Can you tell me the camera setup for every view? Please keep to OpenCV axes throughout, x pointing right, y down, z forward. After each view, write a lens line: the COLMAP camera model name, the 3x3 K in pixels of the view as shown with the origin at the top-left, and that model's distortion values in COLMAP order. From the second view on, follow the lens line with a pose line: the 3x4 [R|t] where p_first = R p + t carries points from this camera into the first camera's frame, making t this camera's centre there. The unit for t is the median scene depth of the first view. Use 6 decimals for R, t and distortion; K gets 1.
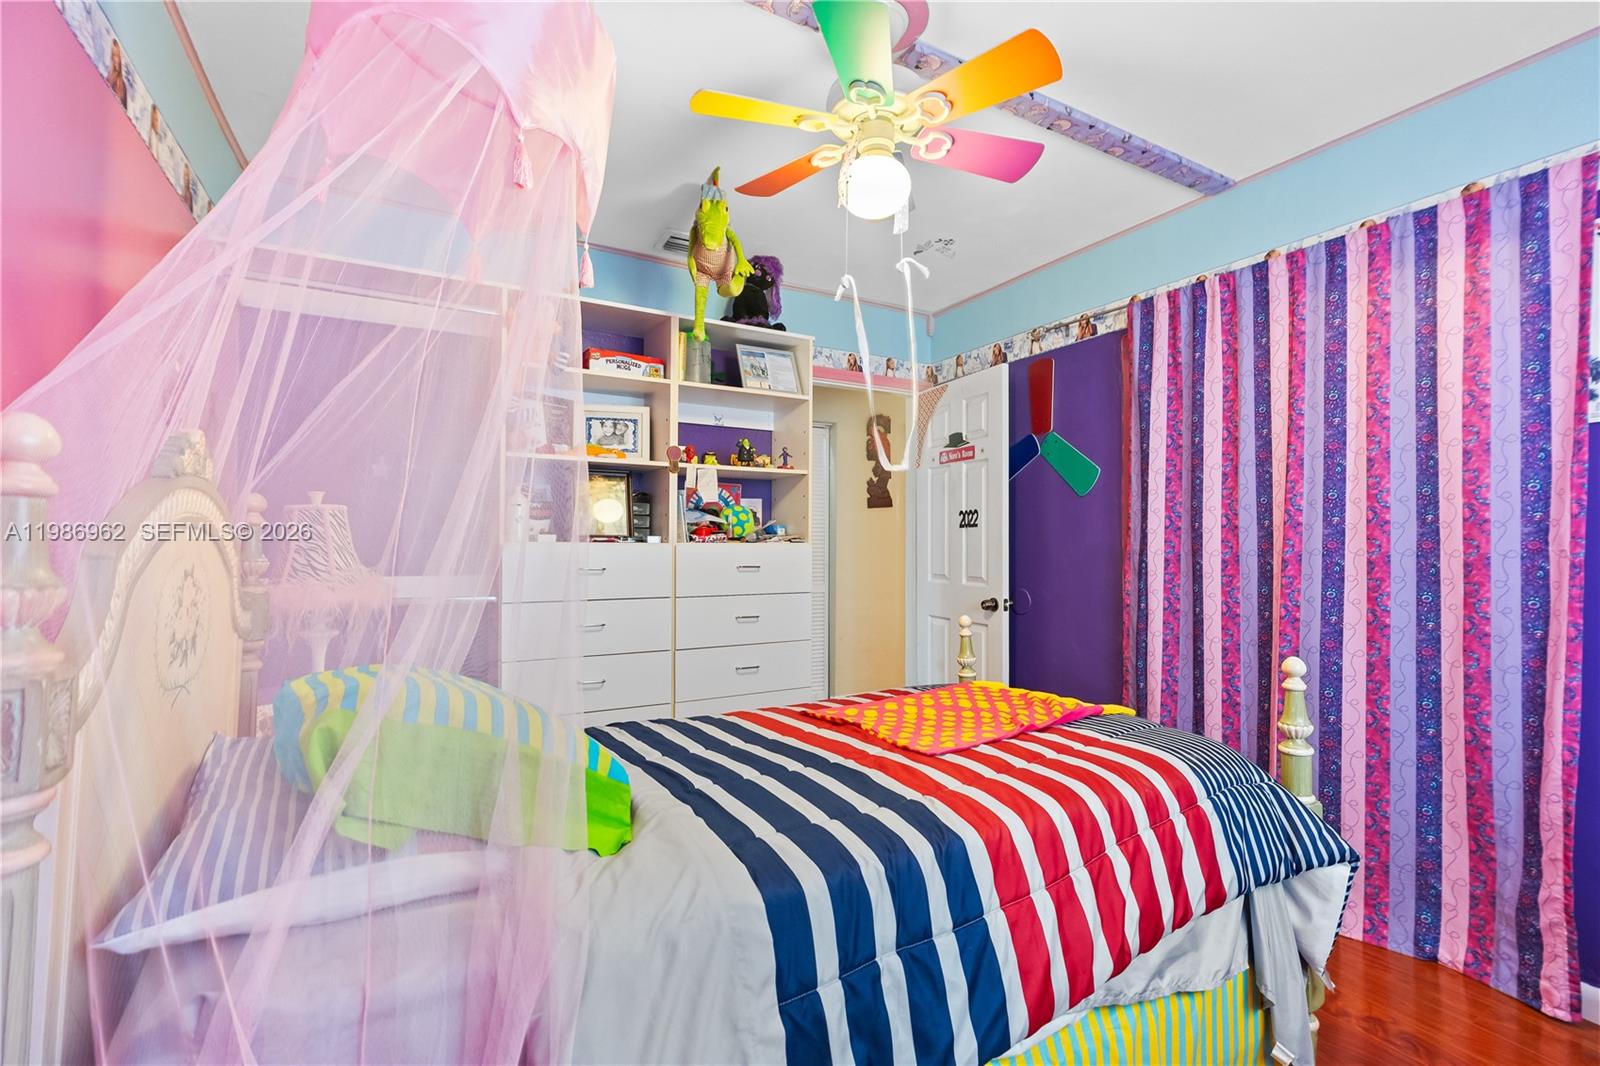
lens RADIAL K [[715.6, 0, 797.4], [0, 715.6, 540.9], [0, 0, 1]] dist [0.000800, 0.000079]
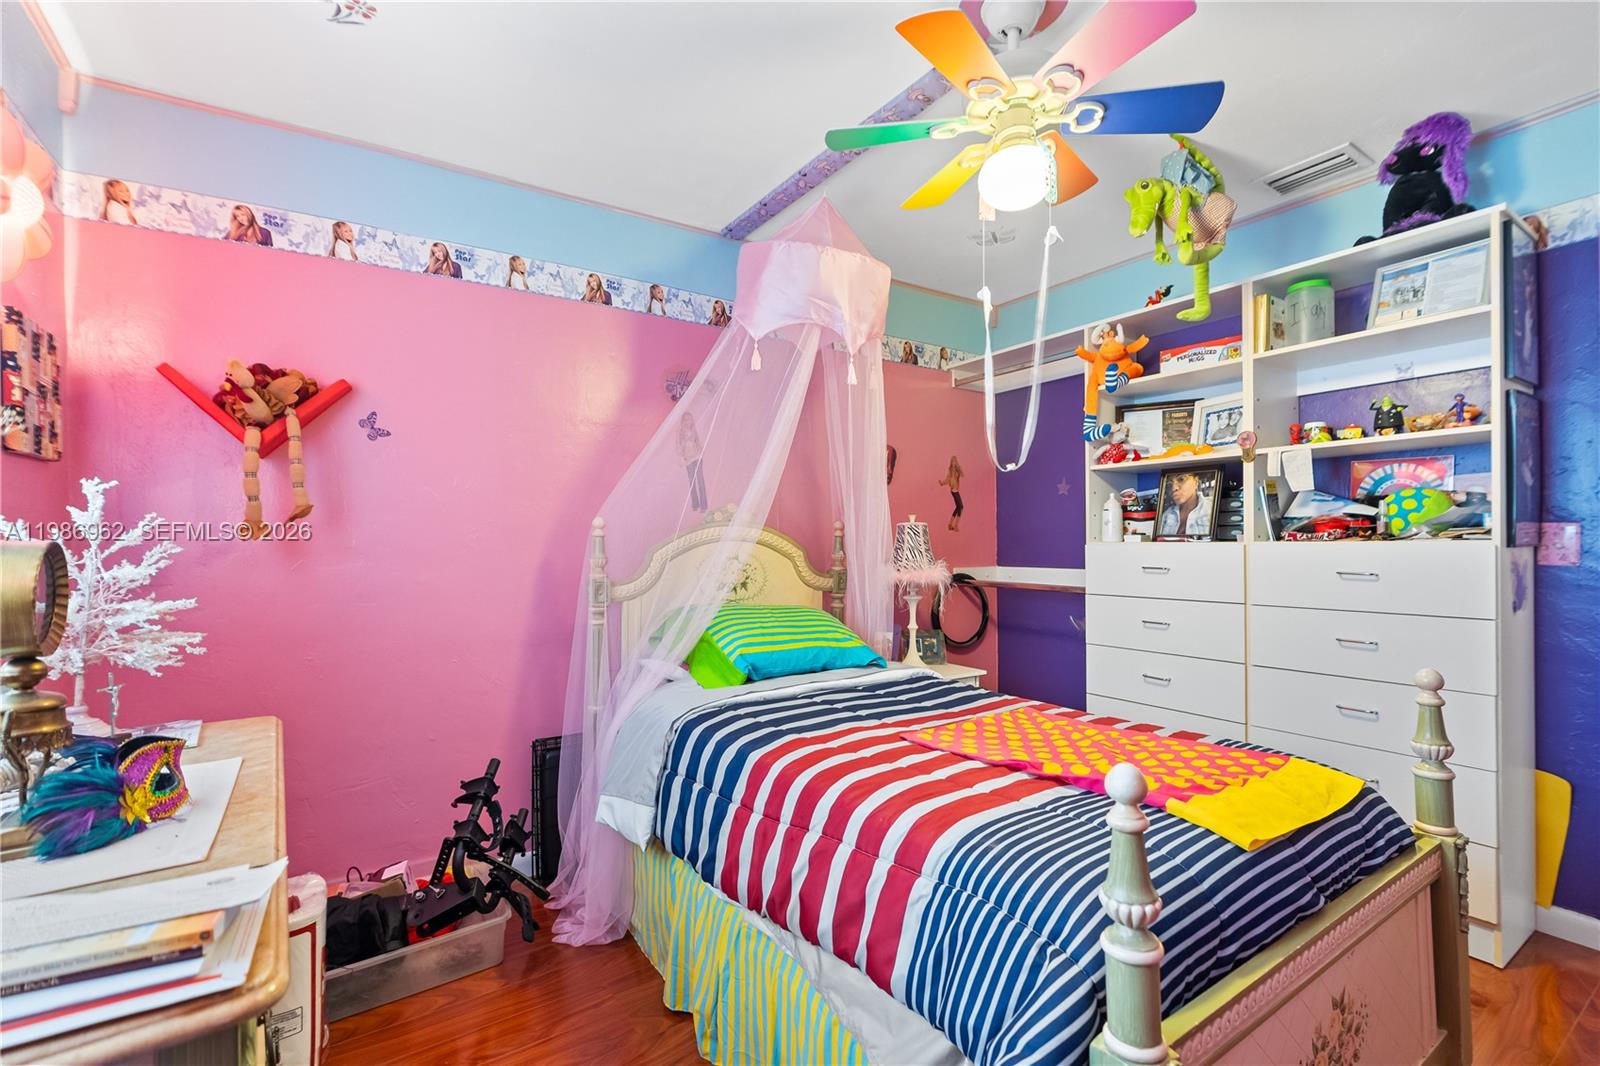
lens RADIAL K [[715.6, 0, 797.4], [0, 715.6, 540.9], [0, 0, 1]] dist [0.000800, 0.000079]
pose [[0.076734, -0.010510, -0.996996, 0.651130], [0.010726, 0.999895, -0.009715, 0.004257], [0.996994, -0.009949, 0.076838, 0.380864]]
